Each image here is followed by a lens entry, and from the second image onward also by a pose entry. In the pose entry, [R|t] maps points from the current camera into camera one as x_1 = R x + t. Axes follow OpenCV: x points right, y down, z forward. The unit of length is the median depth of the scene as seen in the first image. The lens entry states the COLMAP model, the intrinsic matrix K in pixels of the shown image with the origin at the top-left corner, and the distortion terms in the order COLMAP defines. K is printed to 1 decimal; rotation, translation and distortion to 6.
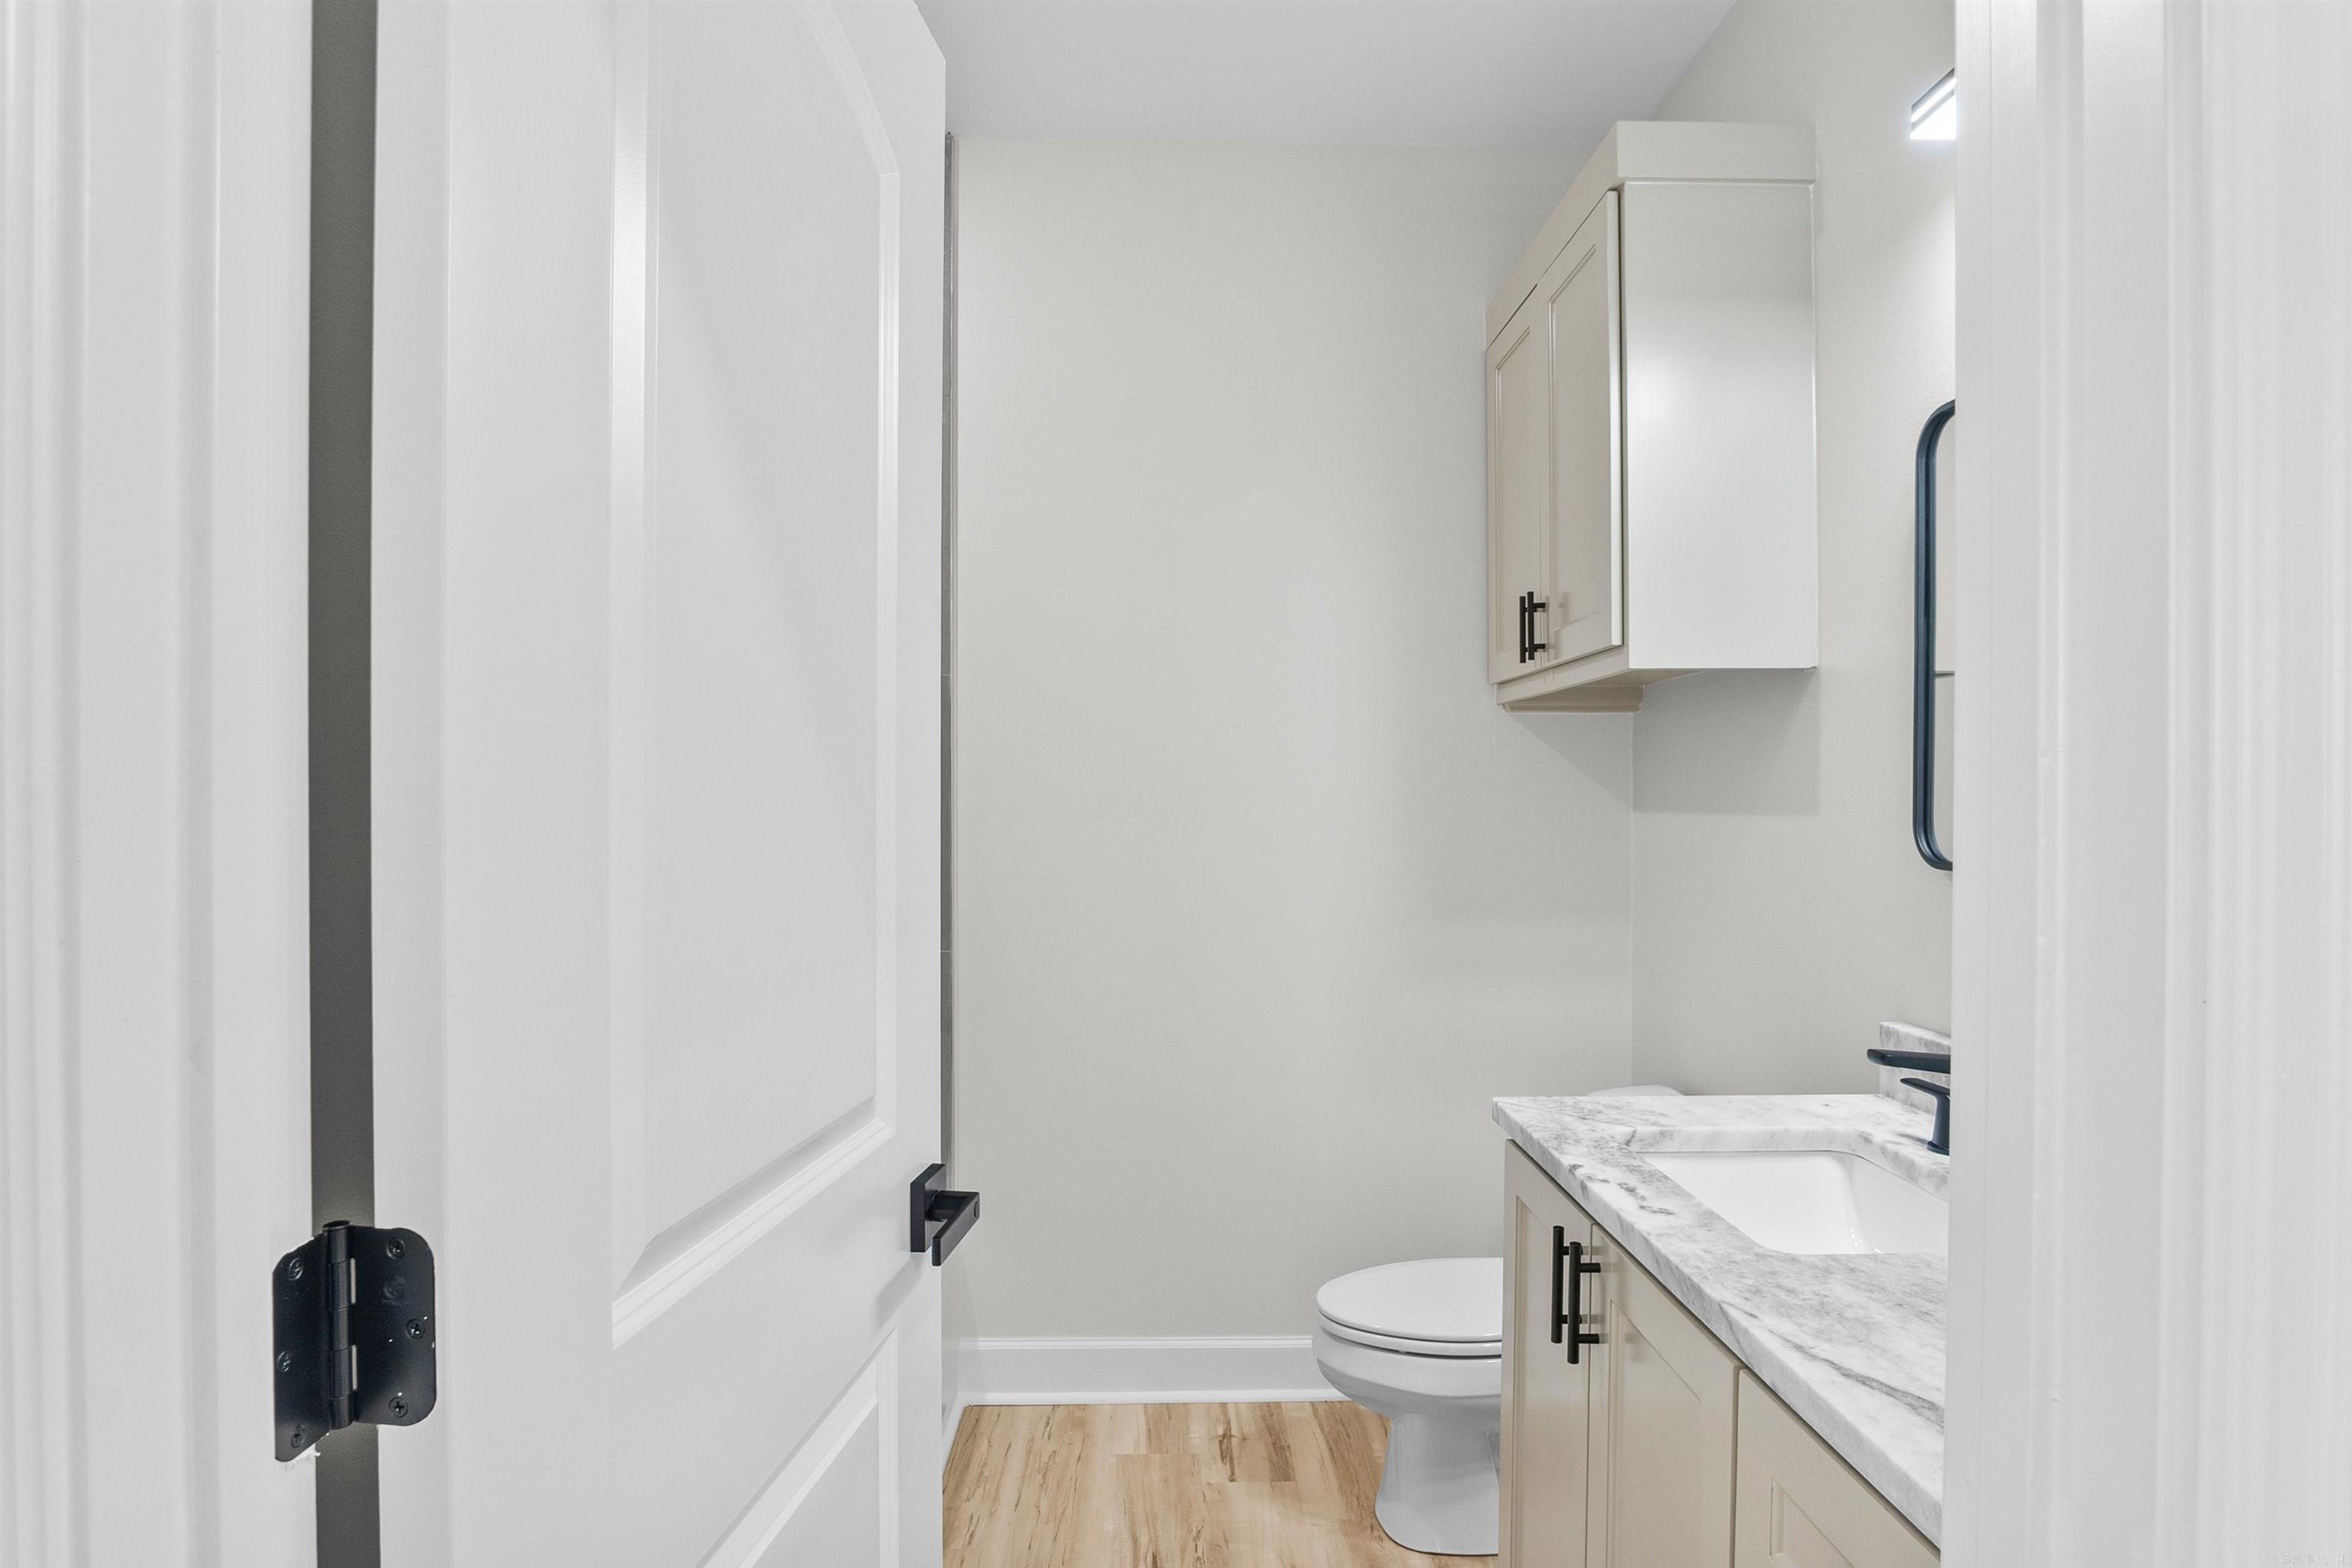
lens RADIAL K [[1259.9, 0, 1174.2], [0, 1259.9, 785.0], [0, 0, 1]] dist [-0.035945, 0.008231]
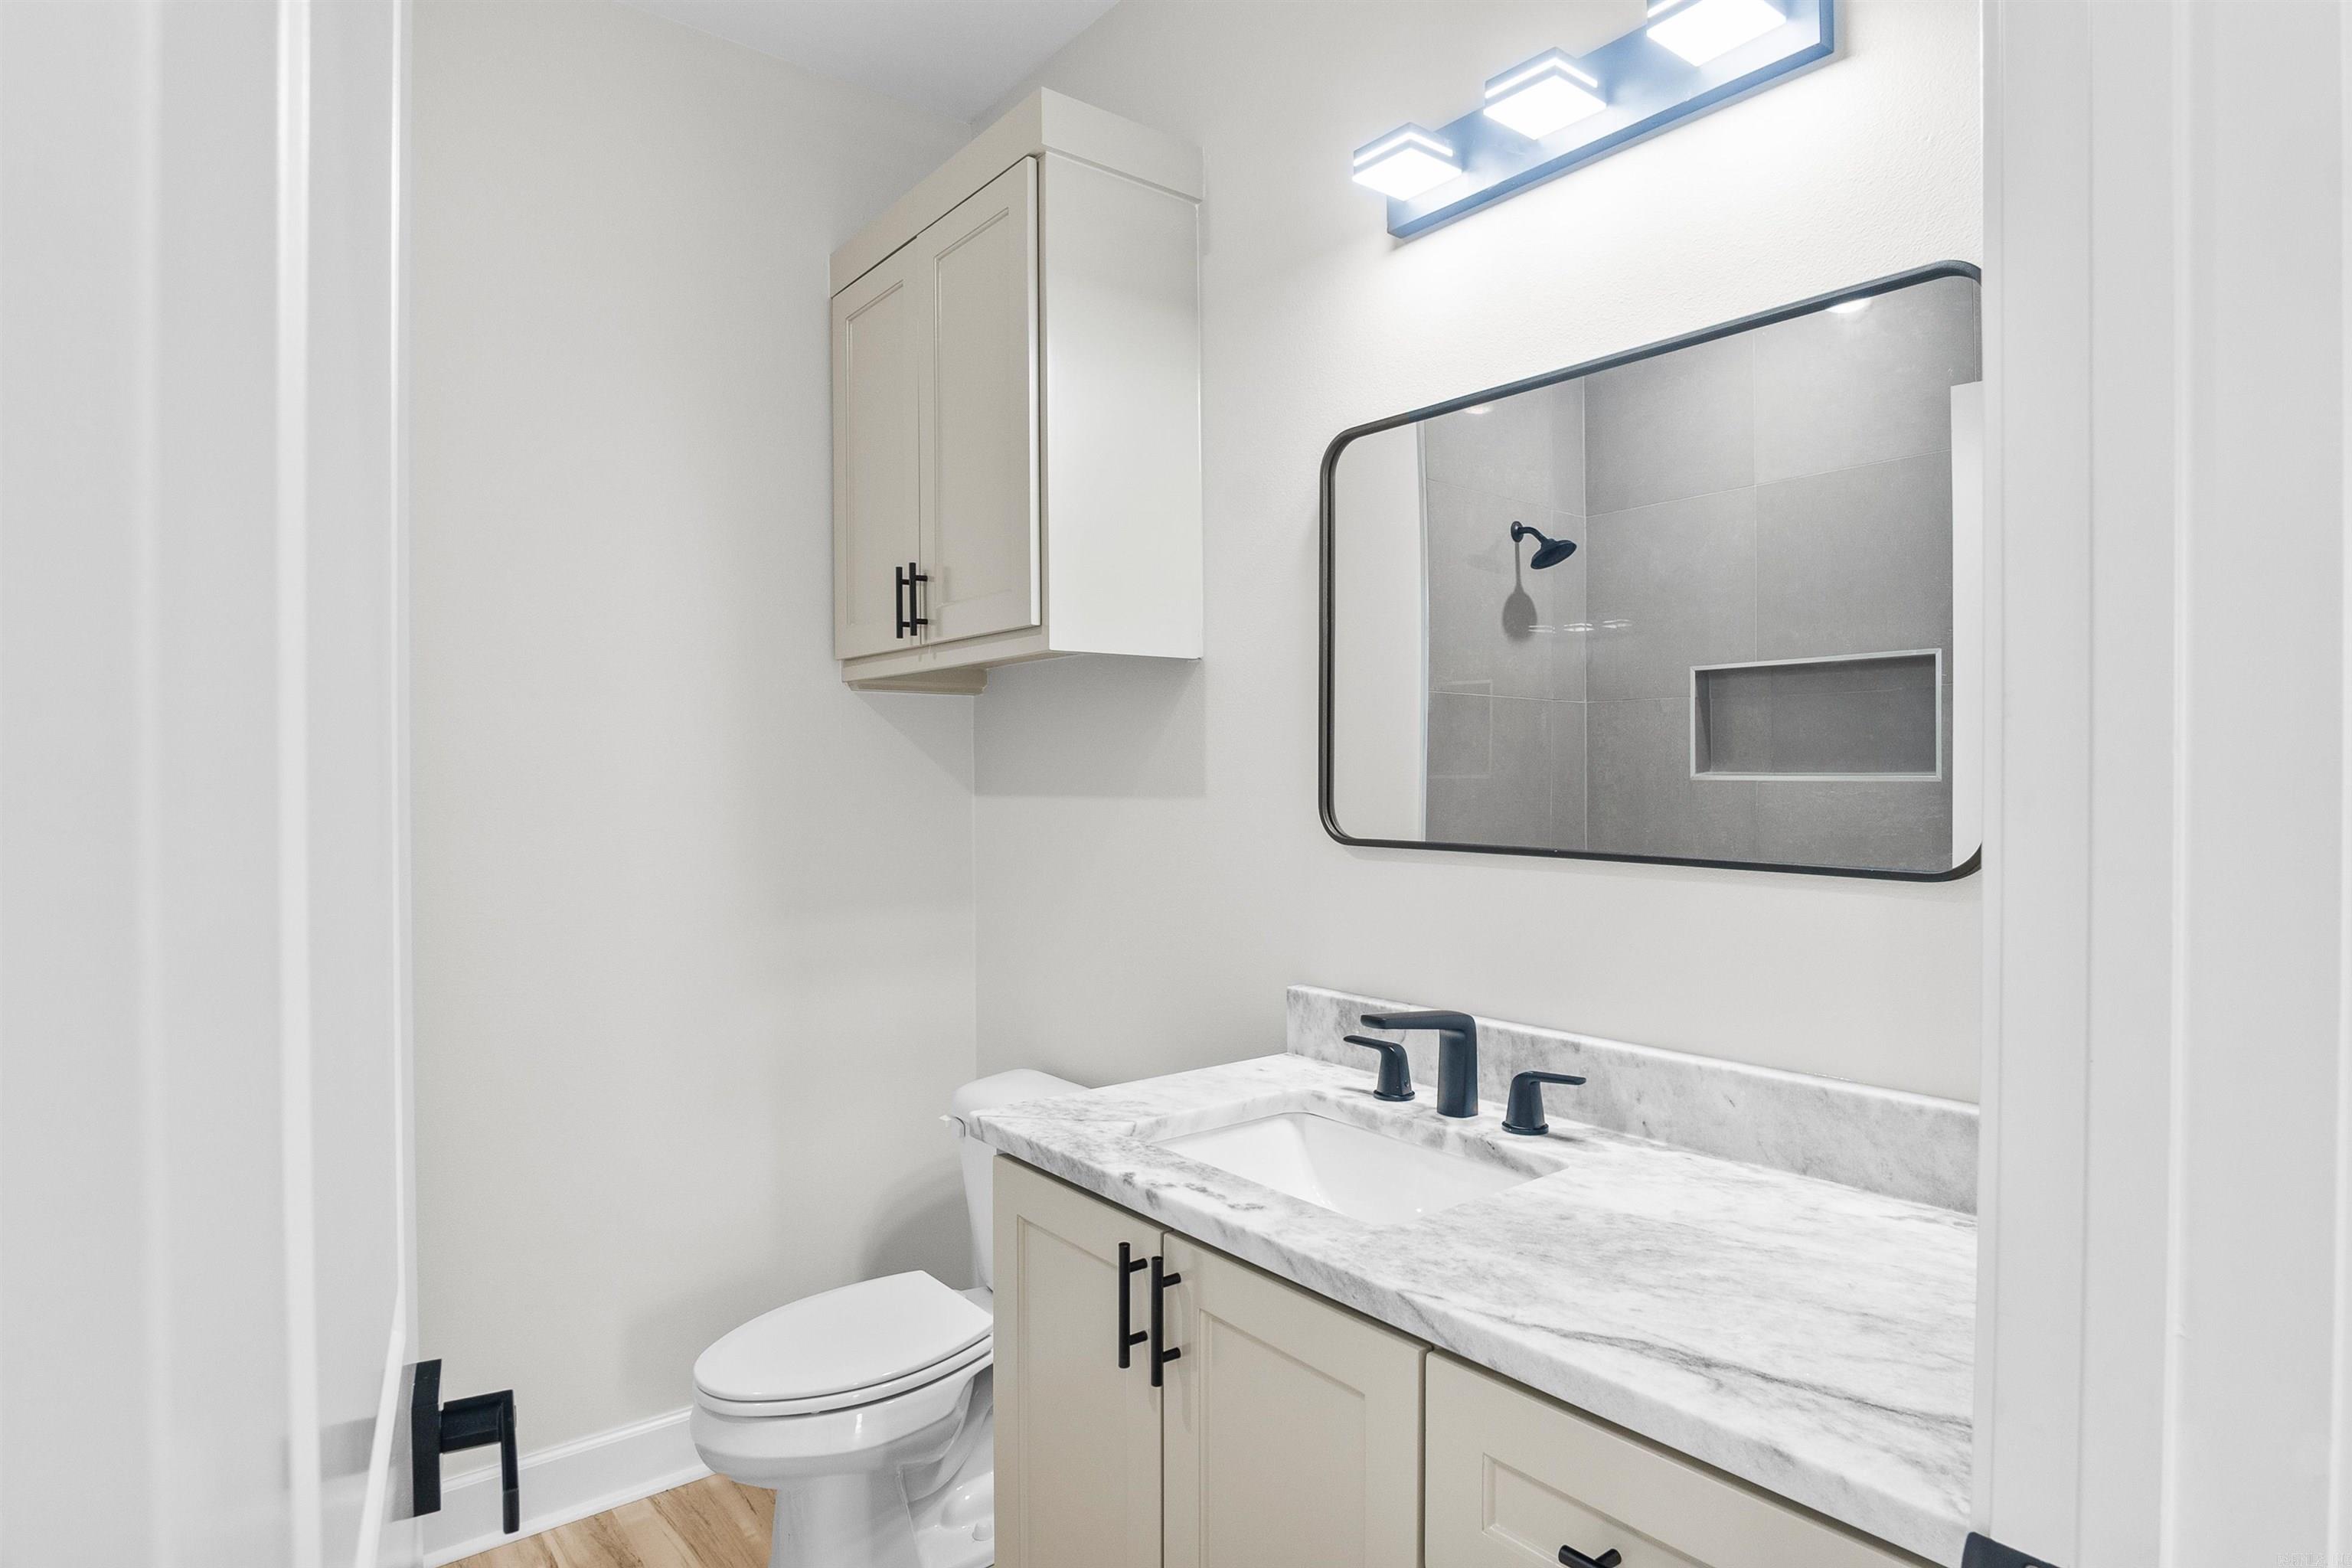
lens RADIAL K [[1259.9, 0, 1184.4], [0, 1259.9, 777.8], [0, 0, 1]] dist [-0.035945, 0.008231]
pose [[0.793344, -0.002939, 0.608767, -0.151694], [-0.001908, 0.999971, 0.007314, -0.000573], [-0.608771, -0.006964, 0.793315, 0.156988]]
